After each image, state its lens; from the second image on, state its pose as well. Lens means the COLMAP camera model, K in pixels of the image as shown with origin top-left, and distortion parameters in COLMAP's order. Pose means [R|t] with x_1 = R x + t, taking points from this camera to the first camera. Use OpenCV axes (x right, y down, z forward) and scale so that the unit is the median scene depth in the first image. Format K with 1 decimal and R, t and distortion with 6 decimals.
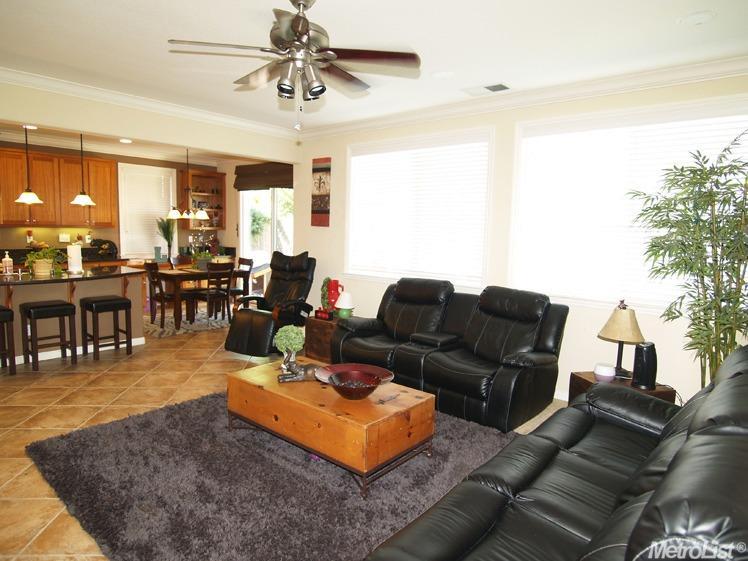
lens RADIAL K [[475.7, 0, 368.0], [0, 475.7, 277.4], [0, 0, 1]] dist [-0.023805, 0.002325]
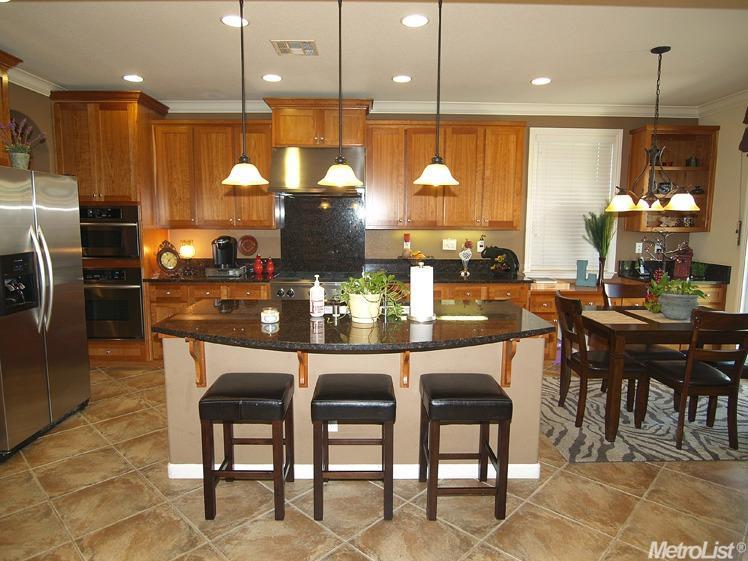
lens RADIAL K [[475.7, 0, 368.0], [0, 475.7, 277.4], [0, 0, 1]] dist [-0.023805, 0.002325]
pose [[0.669730, 0.067439, -0.739536, -0.190479], [-0.065869, 0.997337, 0.031296, -0.046971], [0.739677, 0.027752, 0.672389, 0.417889]]
